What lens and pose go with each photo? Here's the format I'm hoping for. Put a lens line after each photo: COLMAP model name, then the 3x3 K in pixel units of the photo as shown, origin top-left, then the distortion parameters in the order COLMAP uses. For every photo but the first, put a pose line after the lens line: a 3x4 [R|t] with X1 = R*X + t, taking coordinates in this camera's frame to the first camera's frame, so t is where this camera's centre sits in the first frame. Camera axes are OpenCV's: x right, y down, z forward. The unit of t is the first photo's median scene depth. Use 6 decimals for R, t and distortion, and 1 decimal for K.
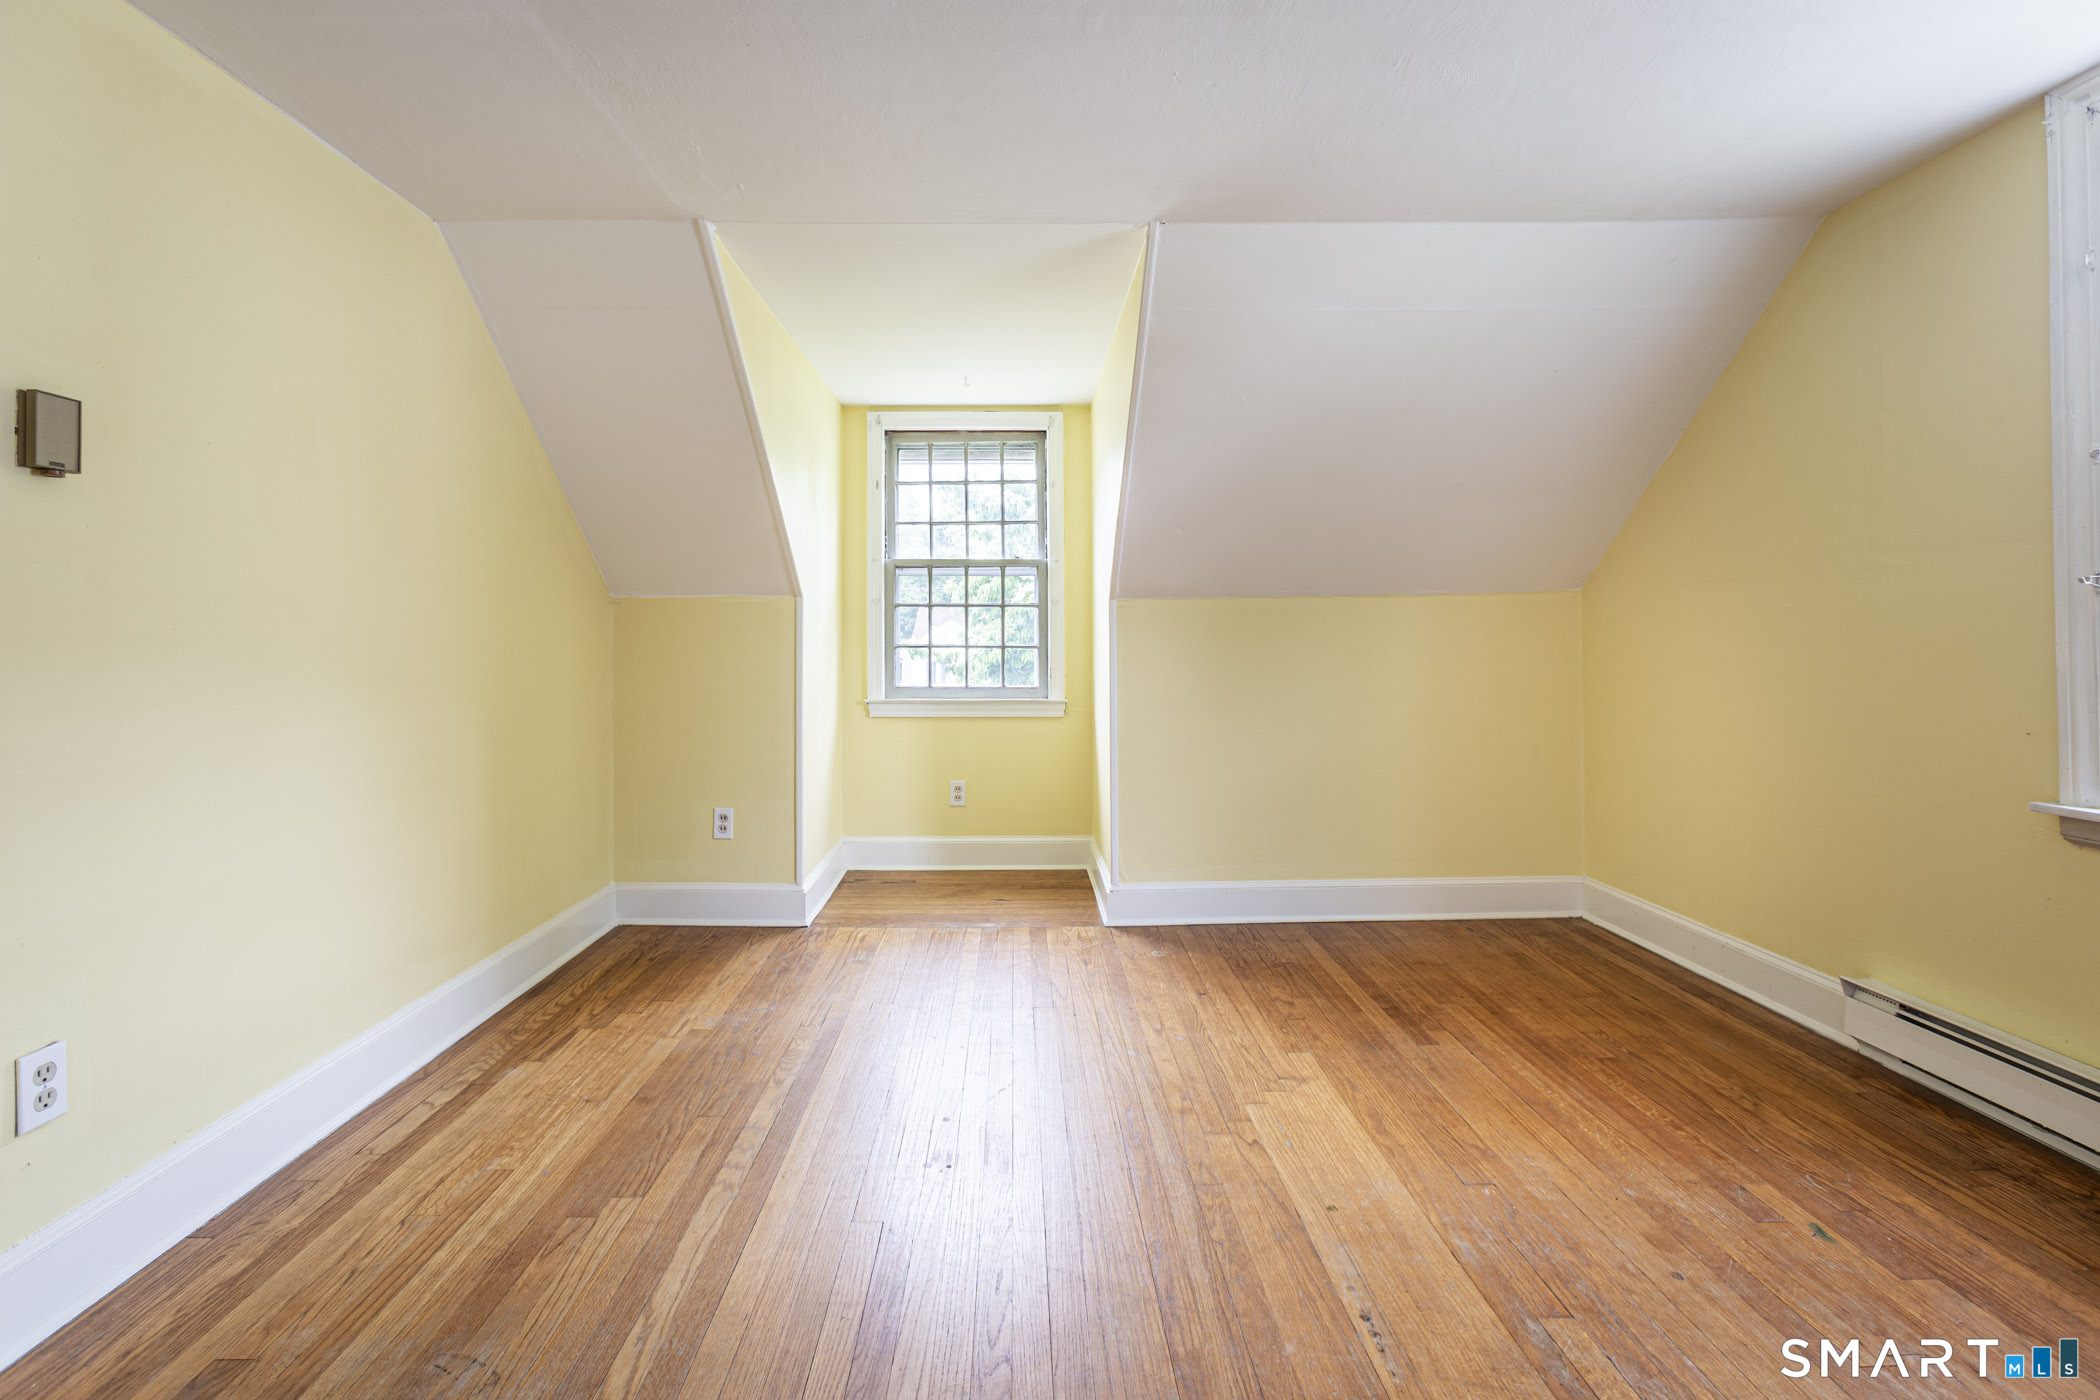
lens RADIAL K [[1017.8, 0, 999.8], [0, 1017.8, 648.8], [0, 0, 1]] dist [0.002960, 0.002214]
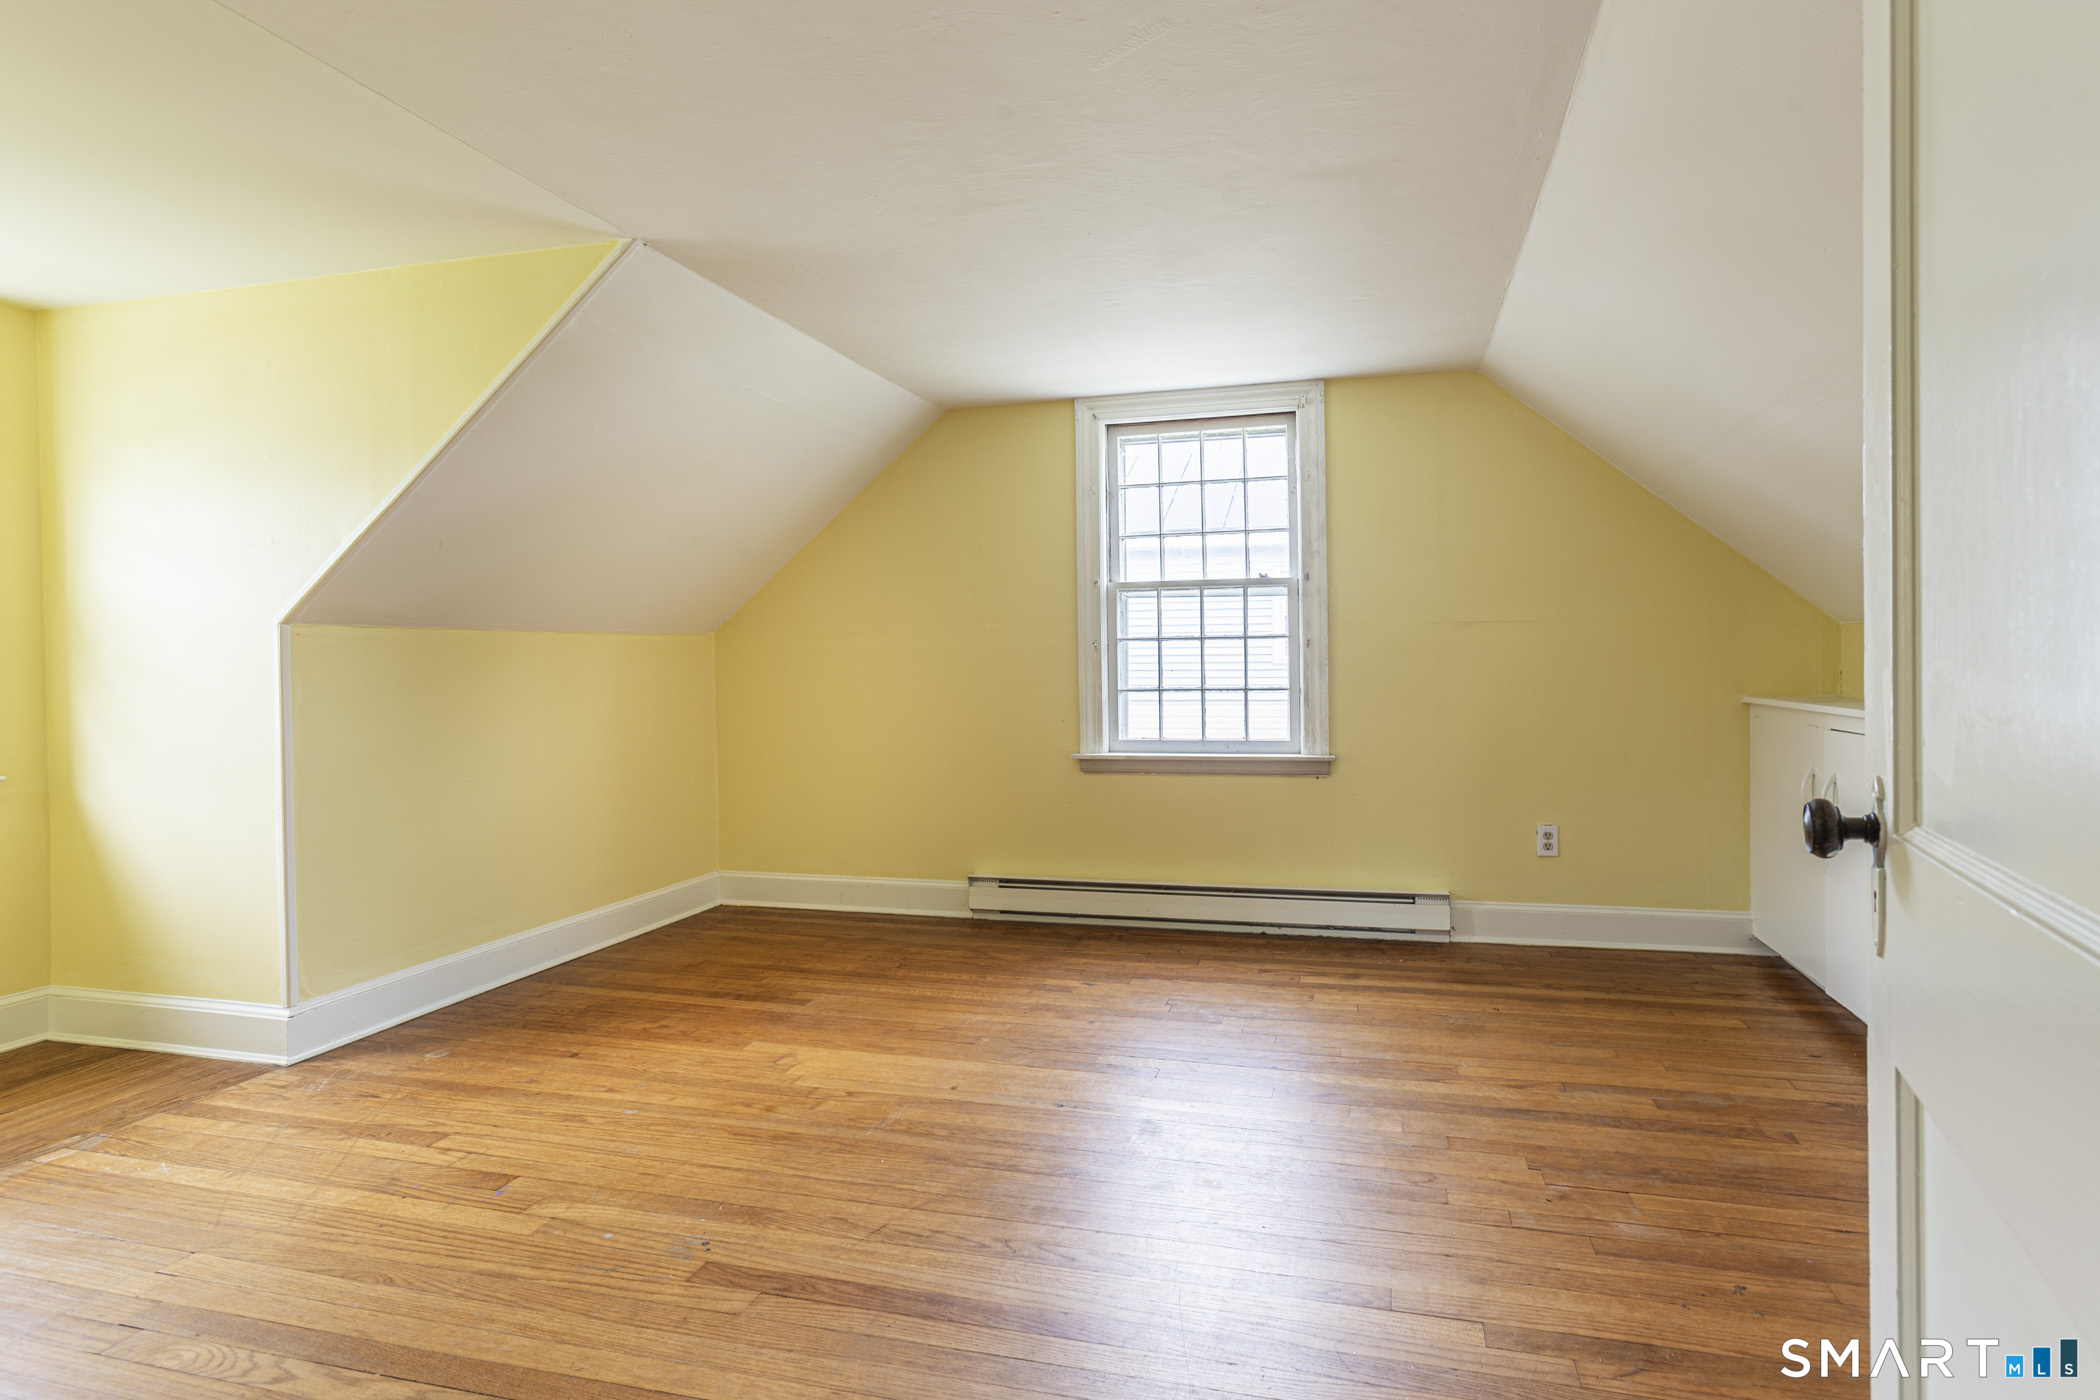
lens RADIAL K [[985.0, 0, 1195.2], [0, 985.0, 699.7], [0, 0, 1]] dist [0.001663, 0.005223]
pose [[0.214287, -0.029687, 0.976320, -0.717858], [0.017632, 0.999493, 0.026522, -0.001055], [-0.976612, 0.011531, 0.214702, 0.320209]]
